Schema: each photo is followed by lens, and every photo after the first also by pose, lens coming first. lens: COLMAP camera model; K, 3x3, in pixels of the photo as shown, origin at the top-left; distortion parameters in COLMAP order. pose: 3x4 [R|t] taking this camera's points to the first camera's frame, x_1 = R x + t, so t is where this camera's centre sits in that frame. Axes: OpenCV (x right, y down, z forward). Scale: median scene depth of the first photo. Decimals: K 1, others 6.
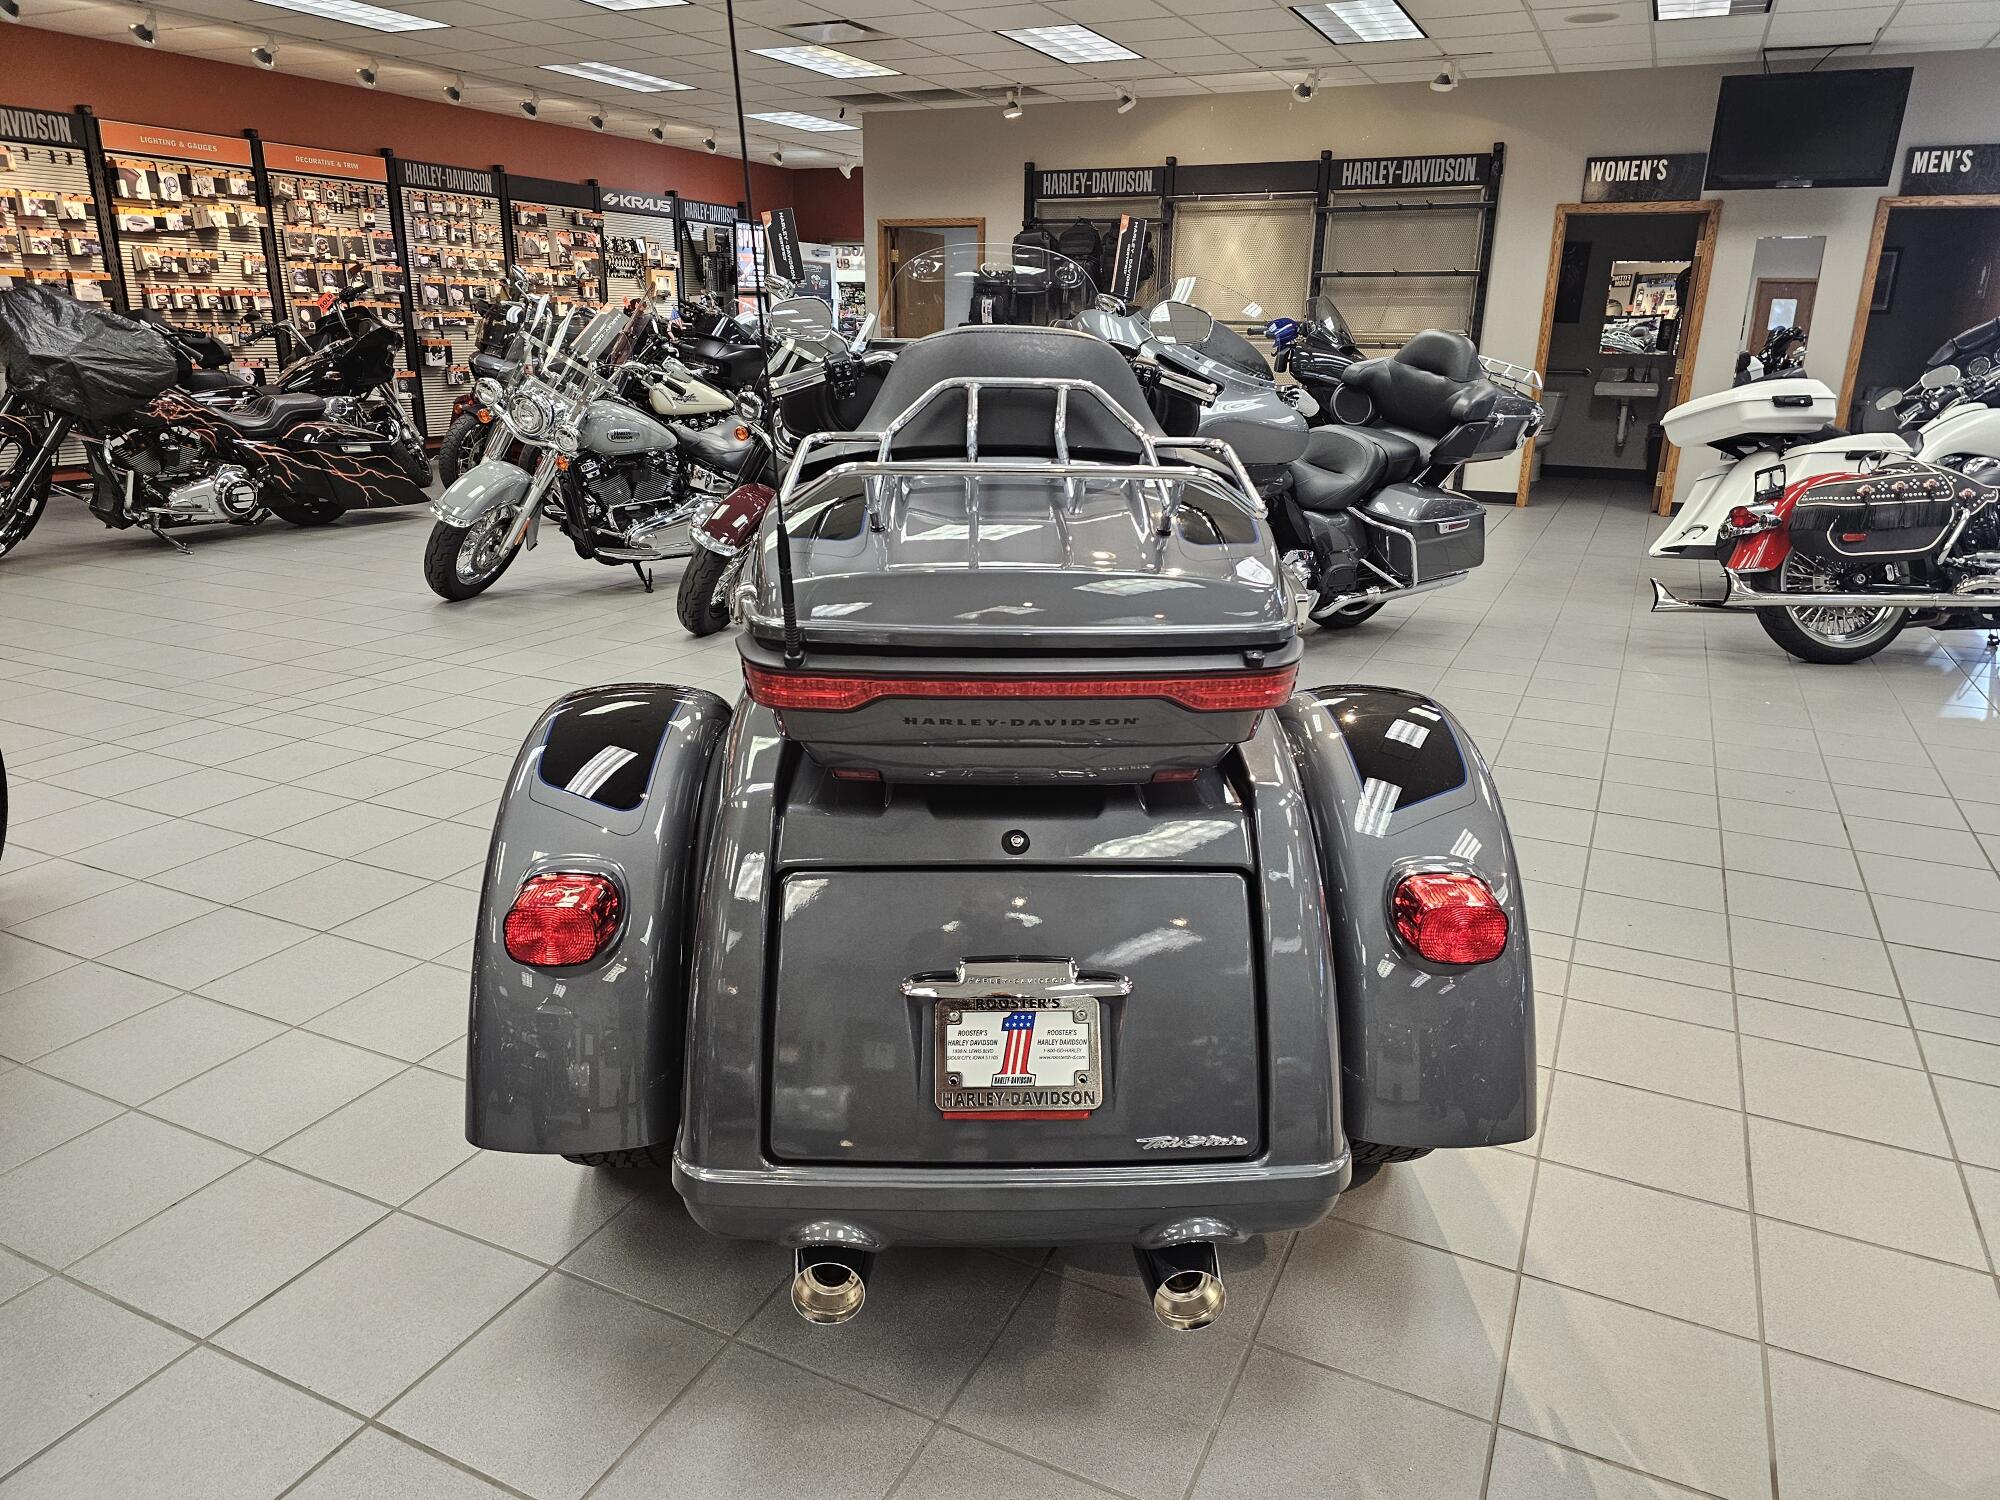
lens RADIAL K [[1350.9, 0, 1000.9], [0, 1350.9, 752.6], [0, 0, 1]] dist [0.034141, -0.033468]
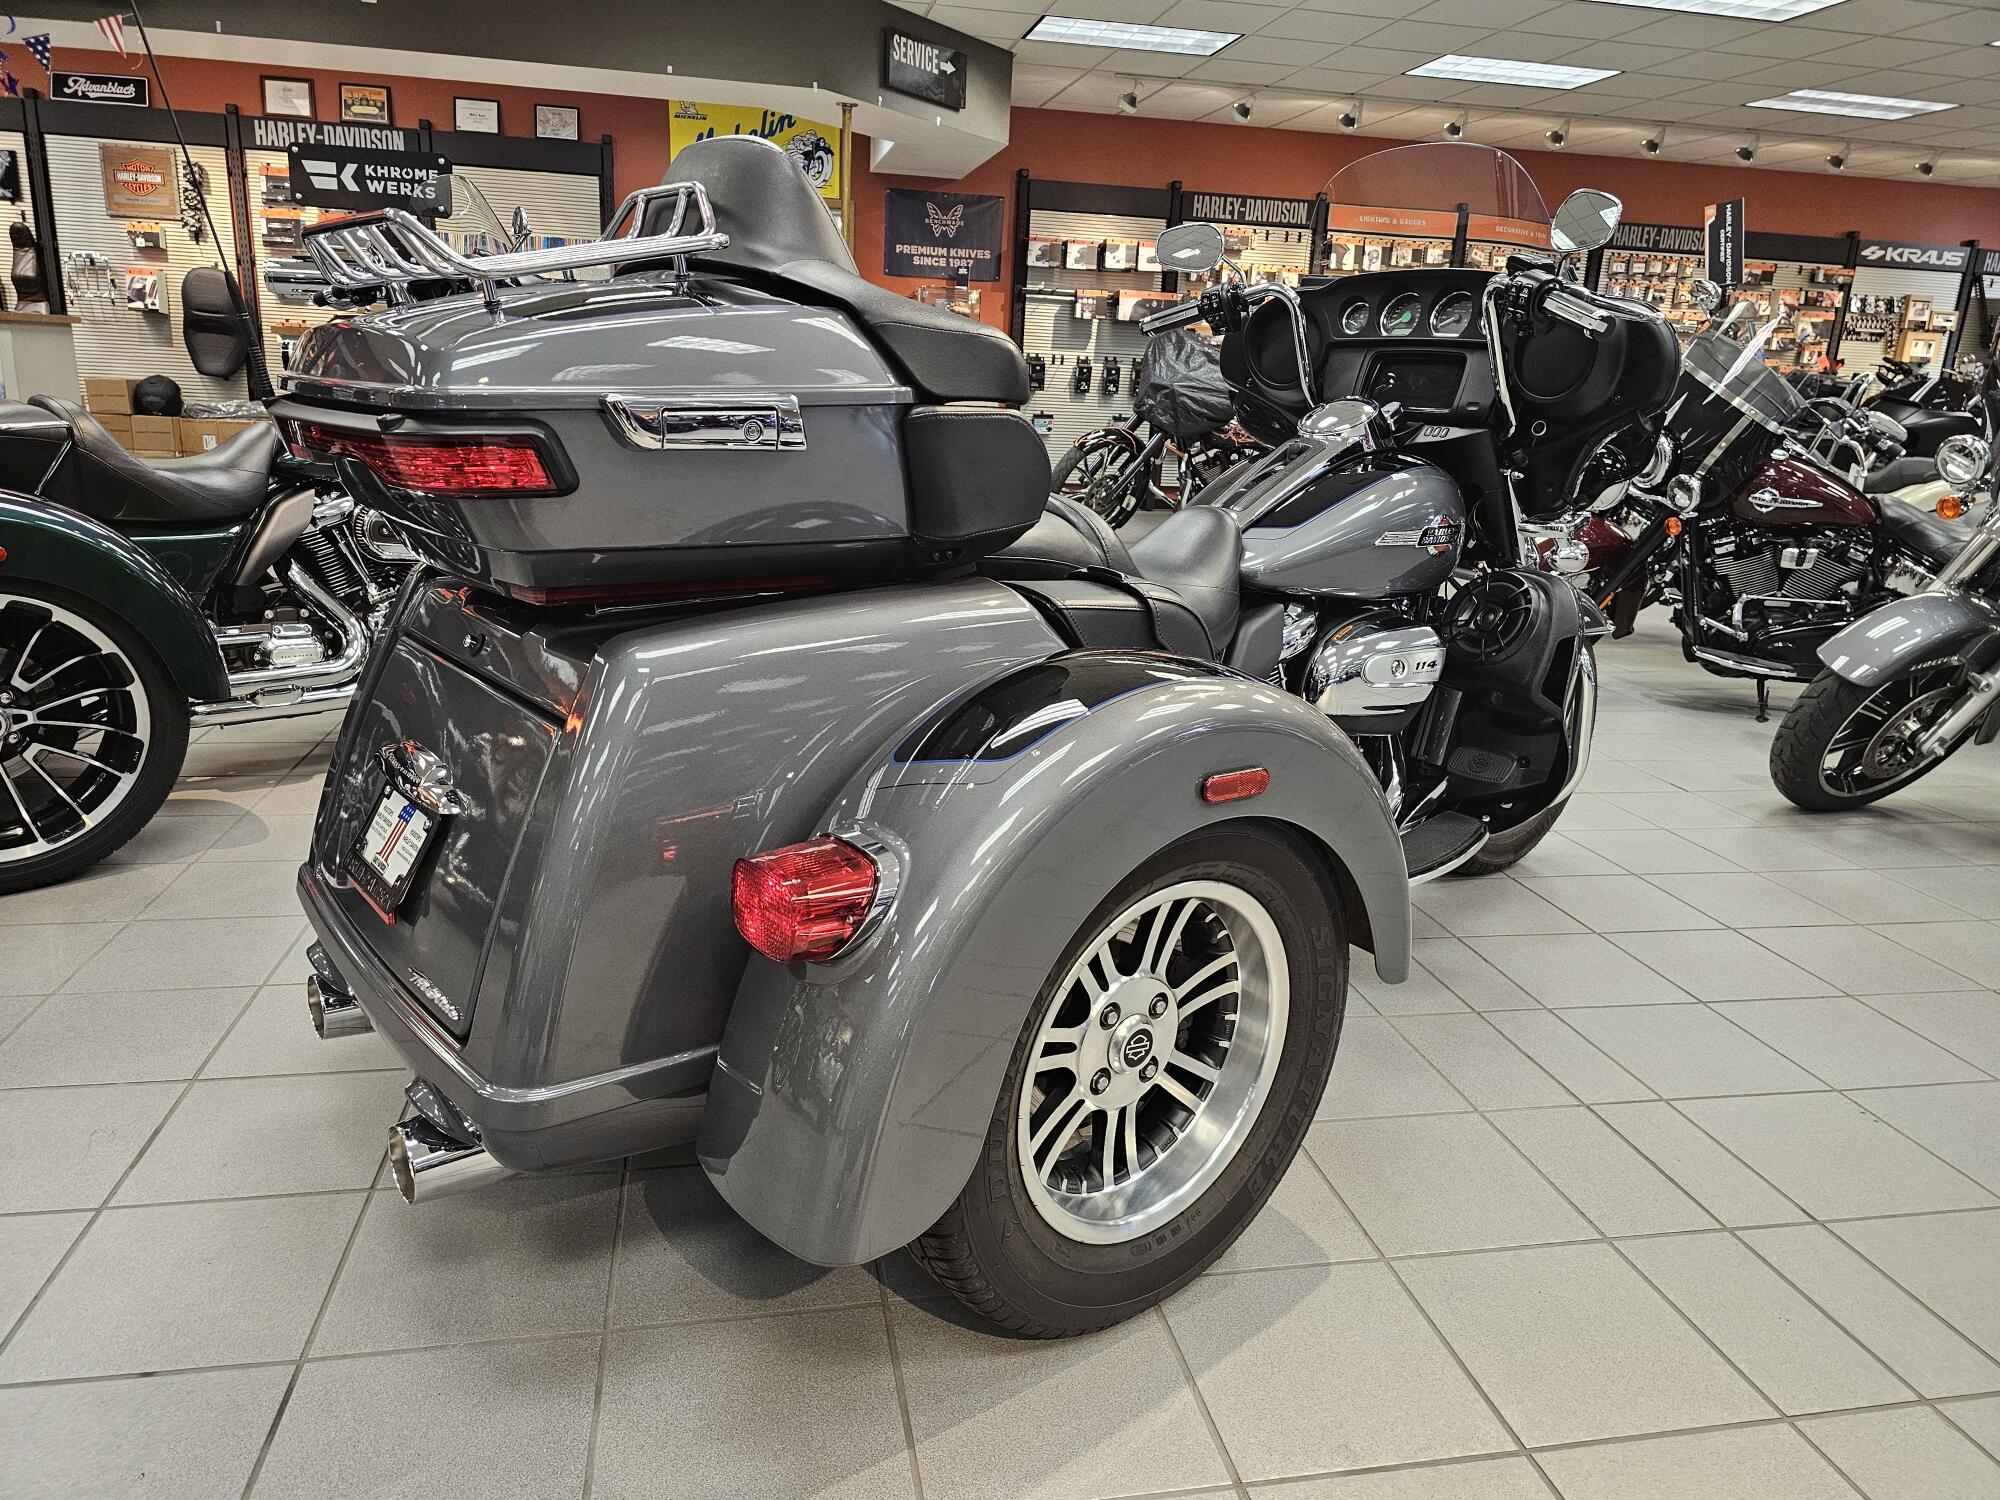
lens RADIAL K [[1350.9, 0, 986.8], [0, 1350.9, 747.4], [0, 0, 1]] dist [0.034141, -0.033468]
pose [[0.590735, 0.221399, -0.775896, 0.178800], [-0.276826, 0.958863, 0.062843, -0.004657], [0.757891, 0.177664, 0.627723, 0.120513]]
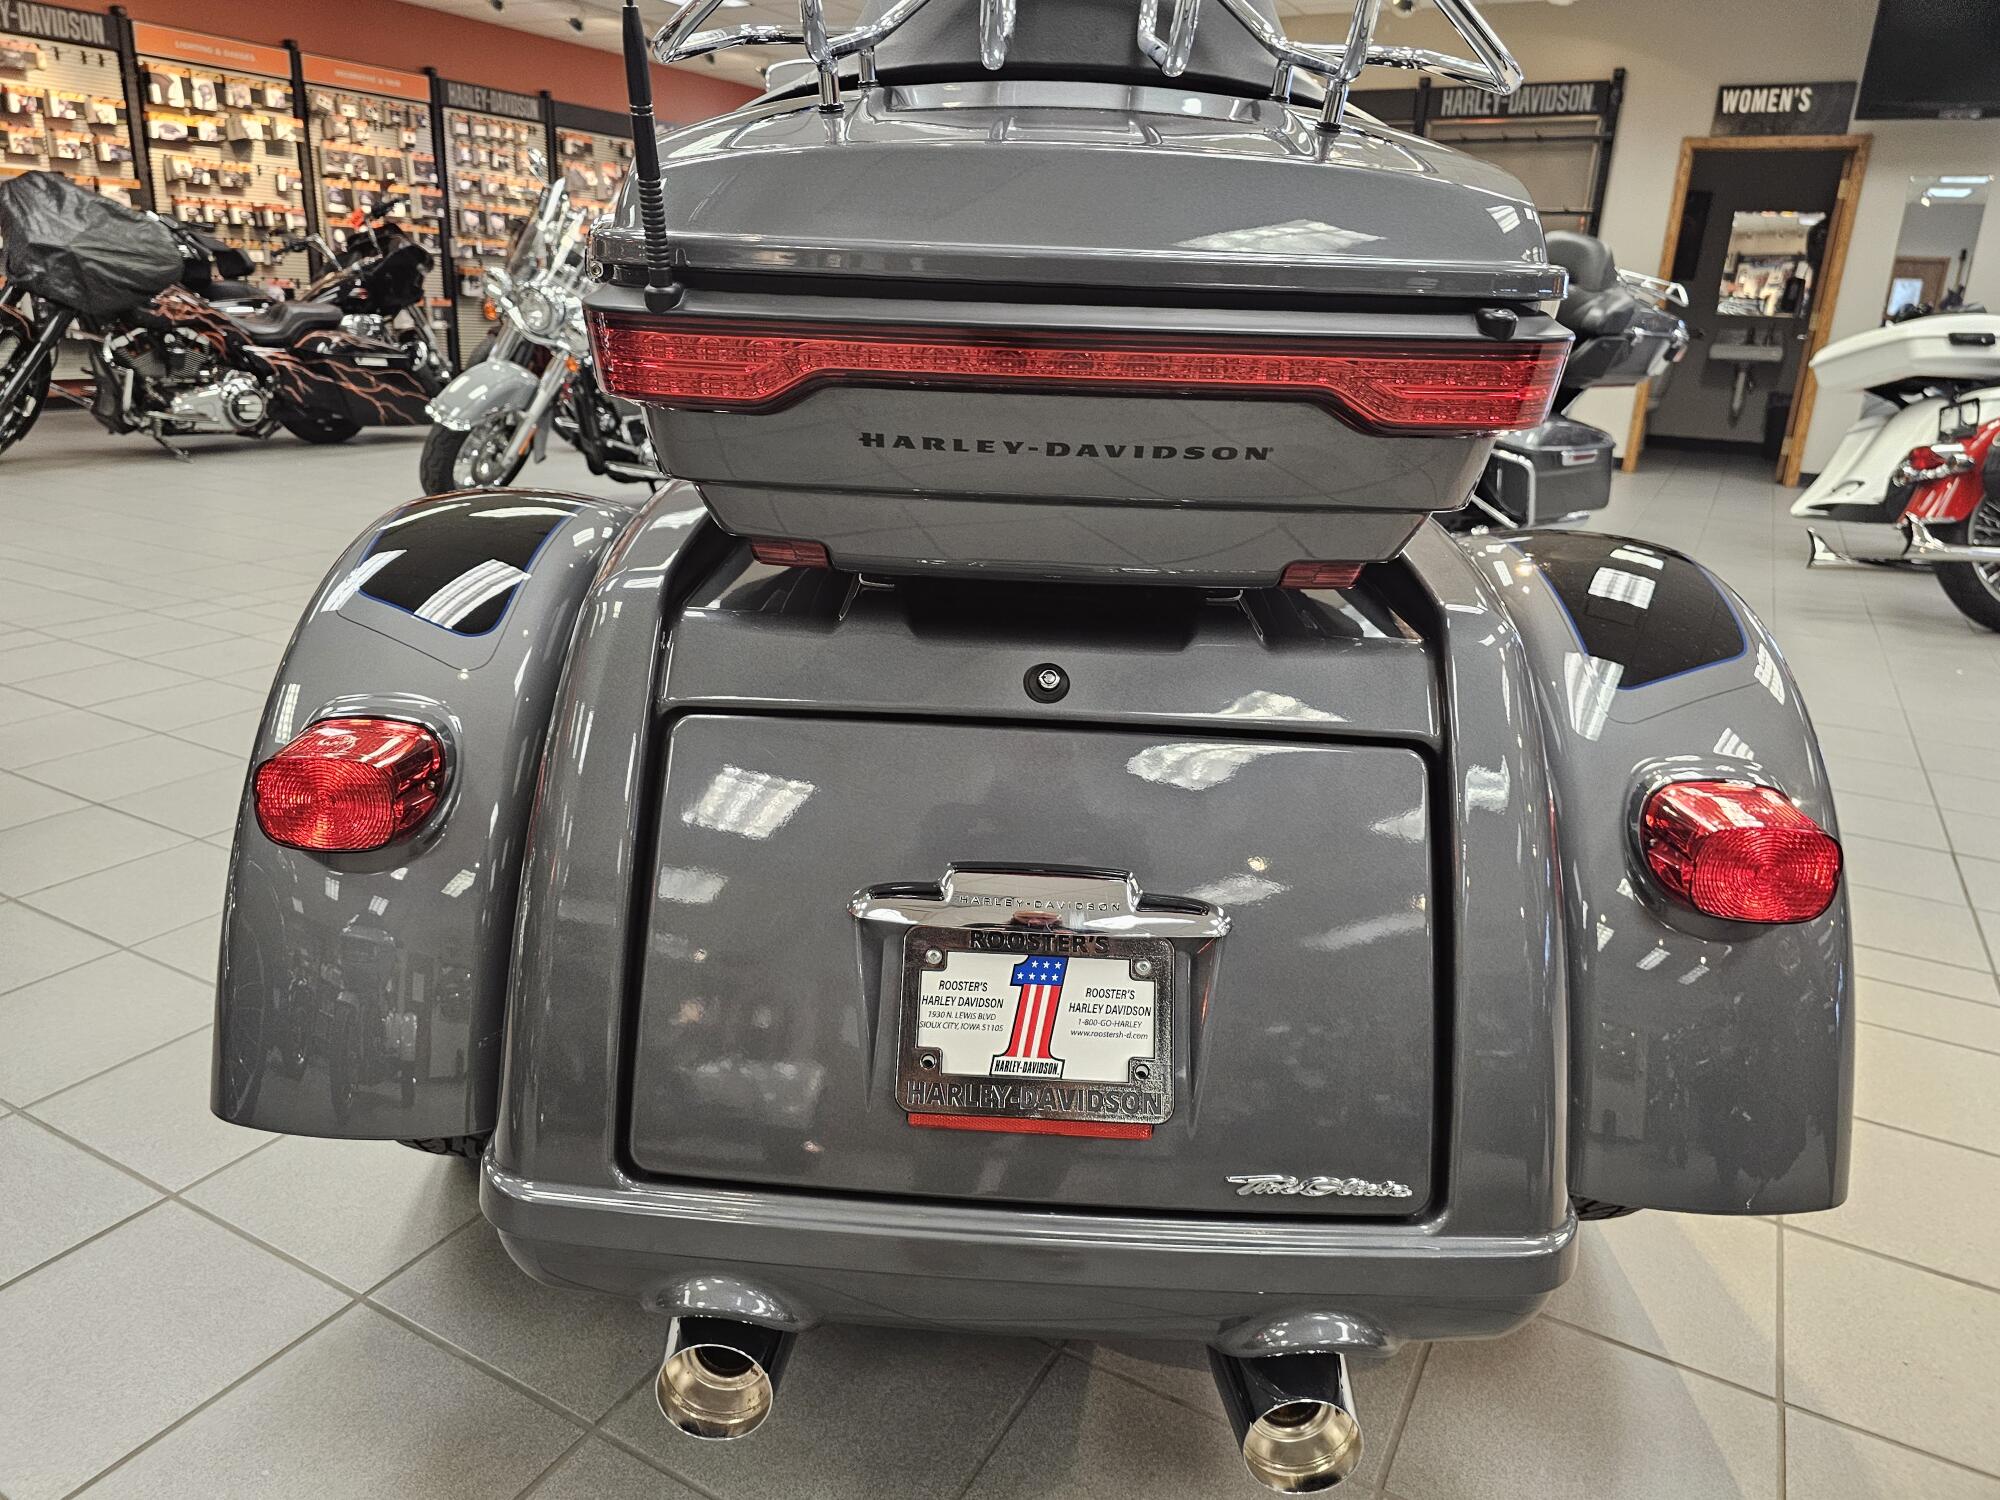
lens RADIAL K [[1350.9, 0, 961.3], [0, 1350.9, 749.2], [0, 0, 1]] dist [0.034141, -0.033468]
pose [[0.997316, 0.043931, -0.058571, 0.001613], [-0.043465, 0.999013, 0.009200, 0.016693], [0.058917, -0.006630, 0.998241, 0.069135]]
